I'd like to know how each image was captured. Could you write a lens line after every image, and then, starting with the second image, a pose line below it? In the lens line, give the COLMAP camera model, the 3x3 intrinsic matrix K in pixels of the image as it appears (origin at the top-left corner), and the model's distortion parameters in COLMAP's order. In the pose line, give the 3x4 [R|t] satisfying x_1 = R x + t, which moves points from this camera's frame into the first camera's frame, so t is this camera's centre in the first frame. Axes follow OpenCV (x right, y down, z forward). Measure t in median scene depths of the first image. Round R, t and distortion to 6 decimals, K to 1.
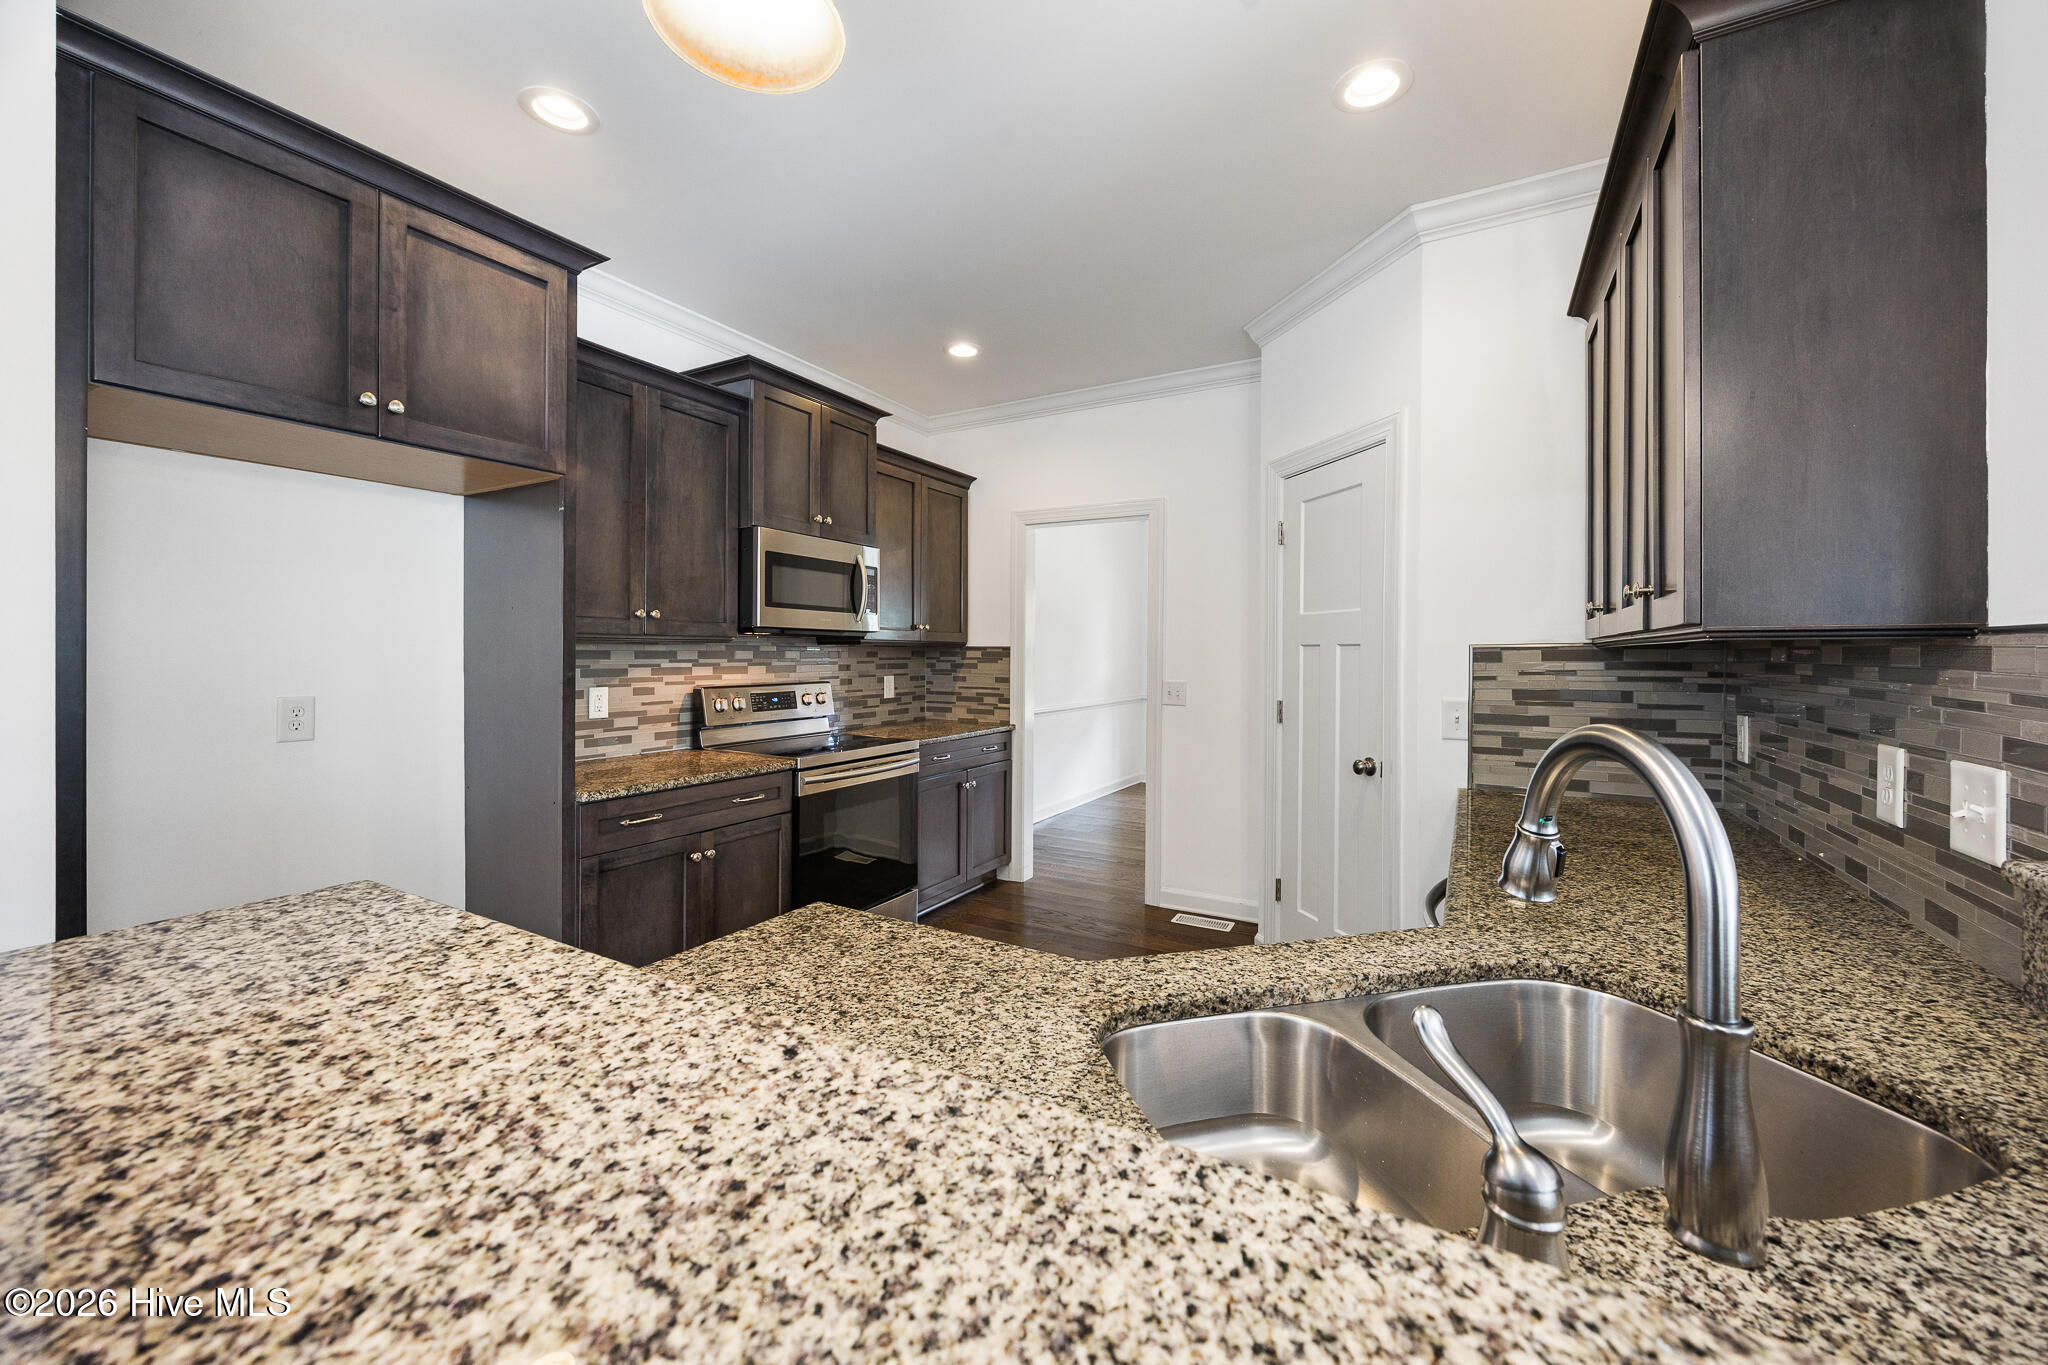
lens RADIAL K [[792.2, 0, 1018.5], [0, 792.2, 669.4], [0, 0, 1]] dist [-0.001158, -0.000139]
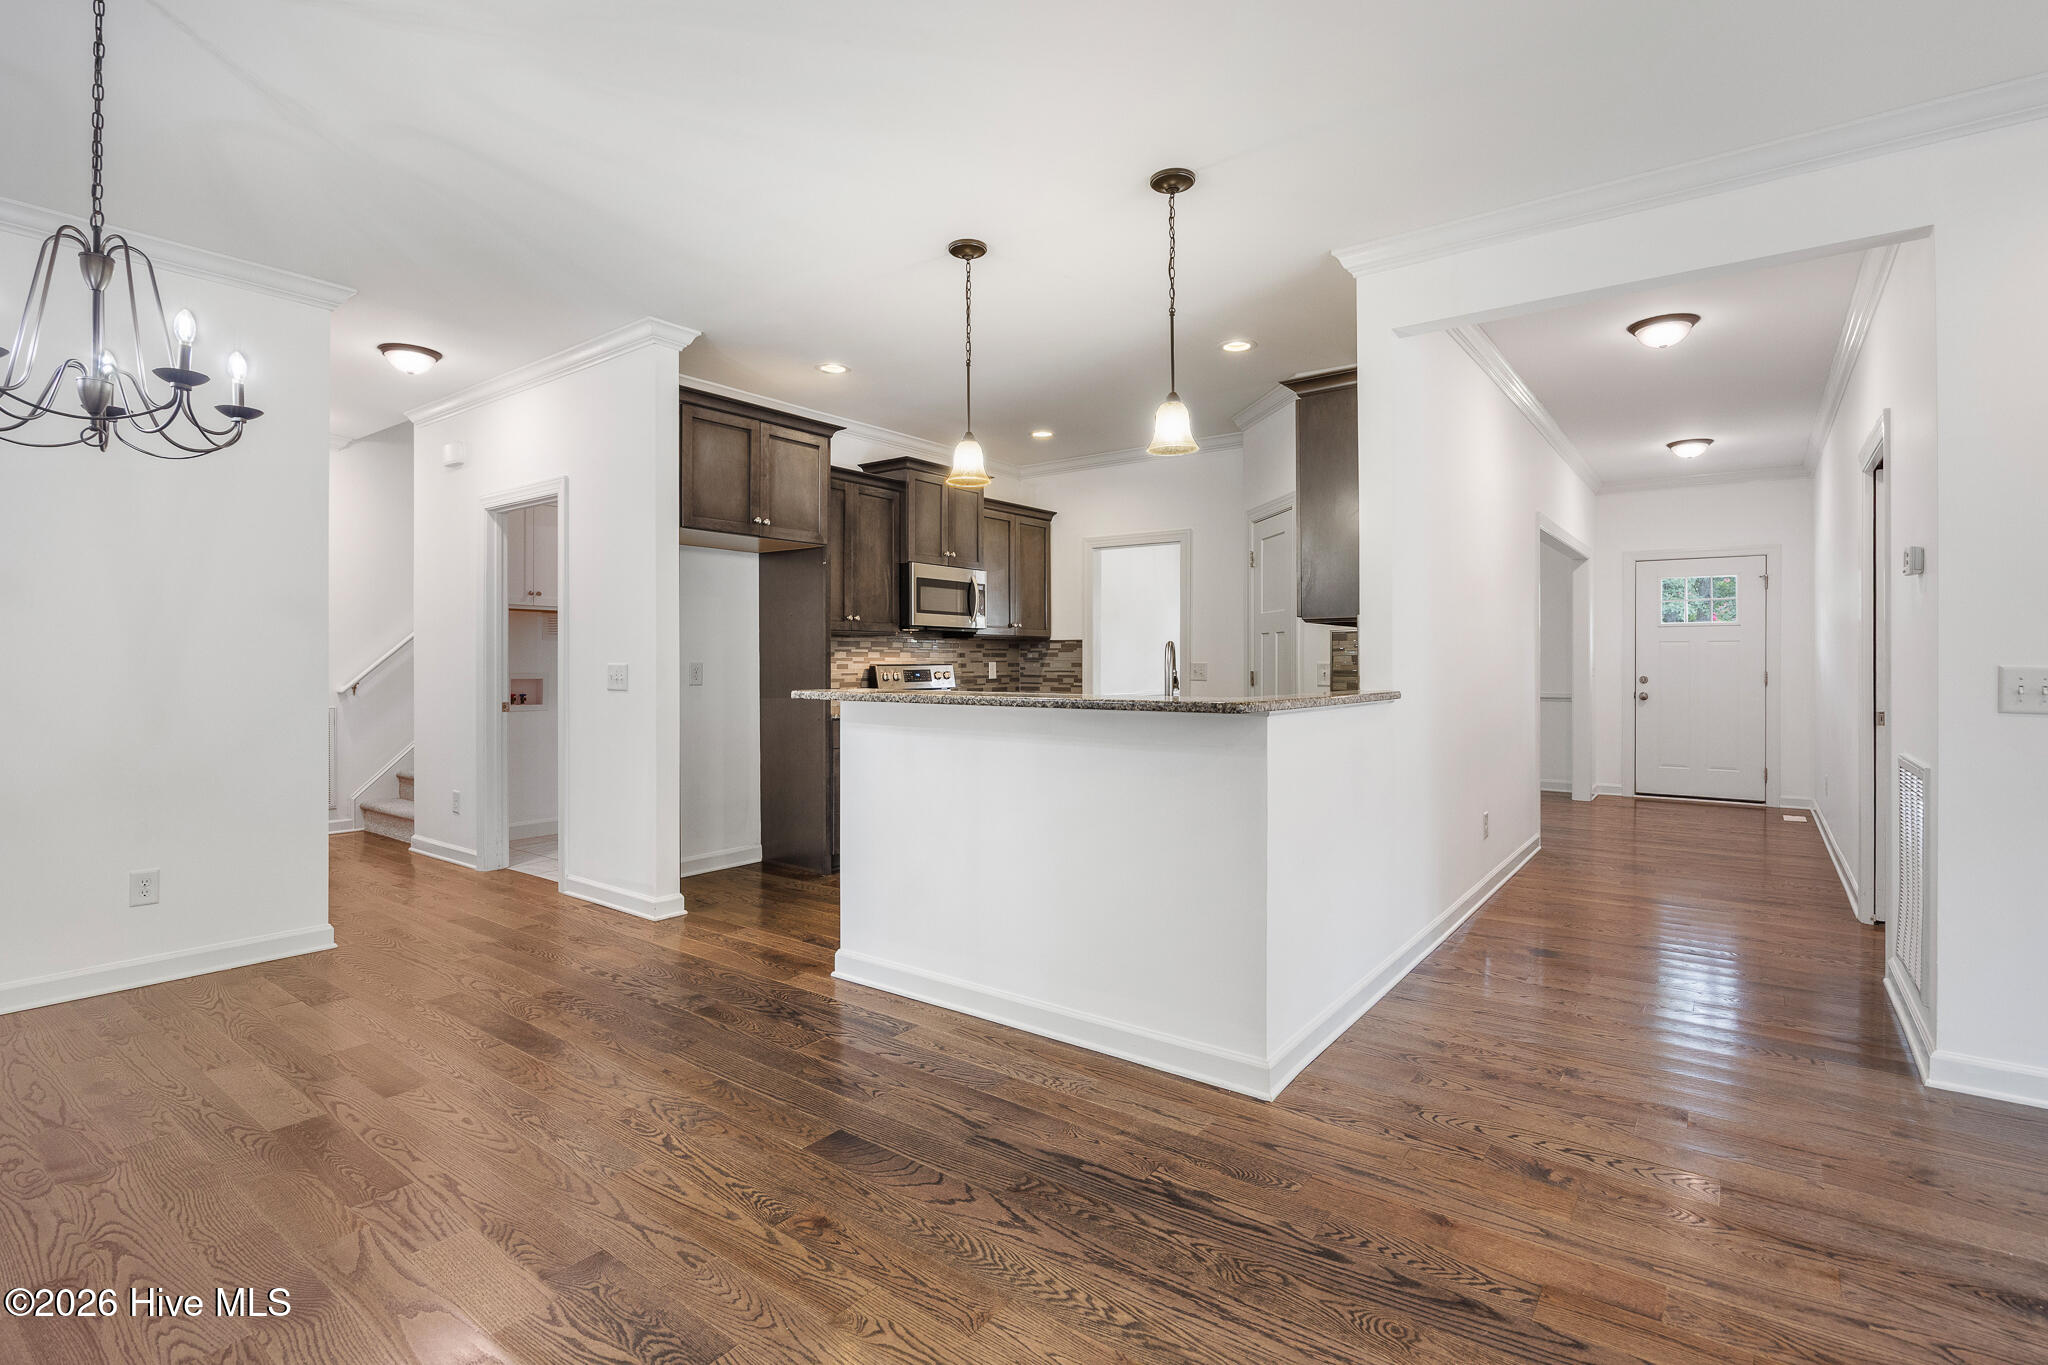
lens RADIAL K [[970.8, 0, 1029.1], [0, 970.8, 659.7], [0, 0, 1]] dist [-0.000639, 0.000002]
pose [[0.993428, -0.007026, -0.114242, 0.105733], [0.004405, 0.999722, -0.023177, 0.051714], [0.114373, 0.022521, 0.993183, -0.765008]]
